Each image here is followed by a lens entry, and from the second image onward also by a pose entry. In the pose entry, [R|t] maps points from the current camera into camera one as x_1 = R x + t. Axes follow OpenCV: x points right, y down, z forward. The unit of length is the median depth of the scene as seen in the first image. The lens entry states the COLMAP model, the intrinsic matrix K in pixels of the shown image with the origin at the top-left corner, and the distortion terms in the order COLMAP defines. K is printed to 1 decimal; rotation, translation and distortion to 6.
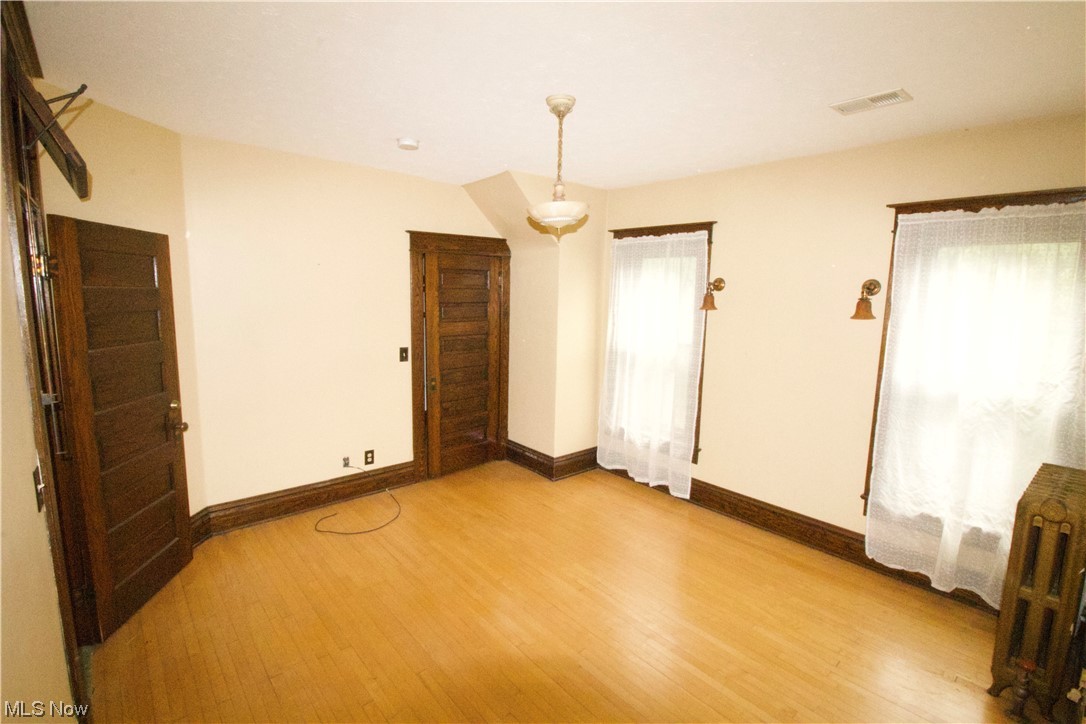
lens RADIAL K [[506.1, 0, 542.5], [0, 506.1, 359.9], [0, 0, 1]] dist [-0.001779, -0.012313]
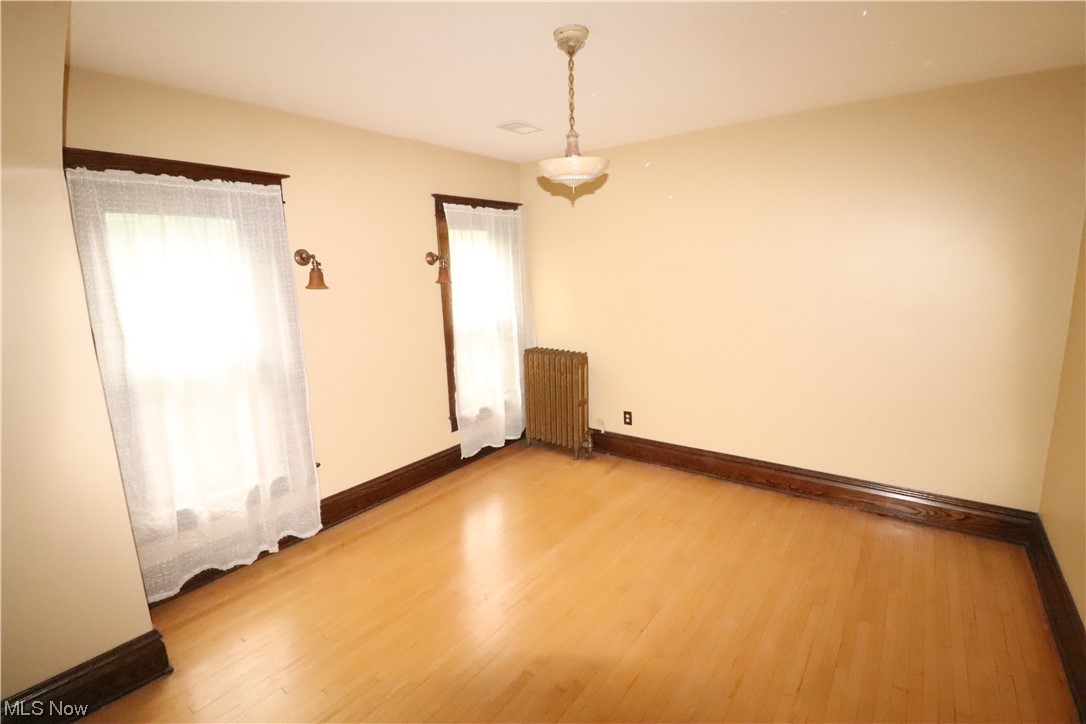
lens RADIAL K [[506.1, 0, 542.5], [0, 506.1, 359.9], [0, 0, 1]] dist [-0.001779, -0.012313]
pose [[-0.218085, -0.192505, 0.956755, -0.542305], [0.157738, 0.960510, 0.229216, -0.117306], [-0.963098, 0.200905, -0.179107, 0.816014]]
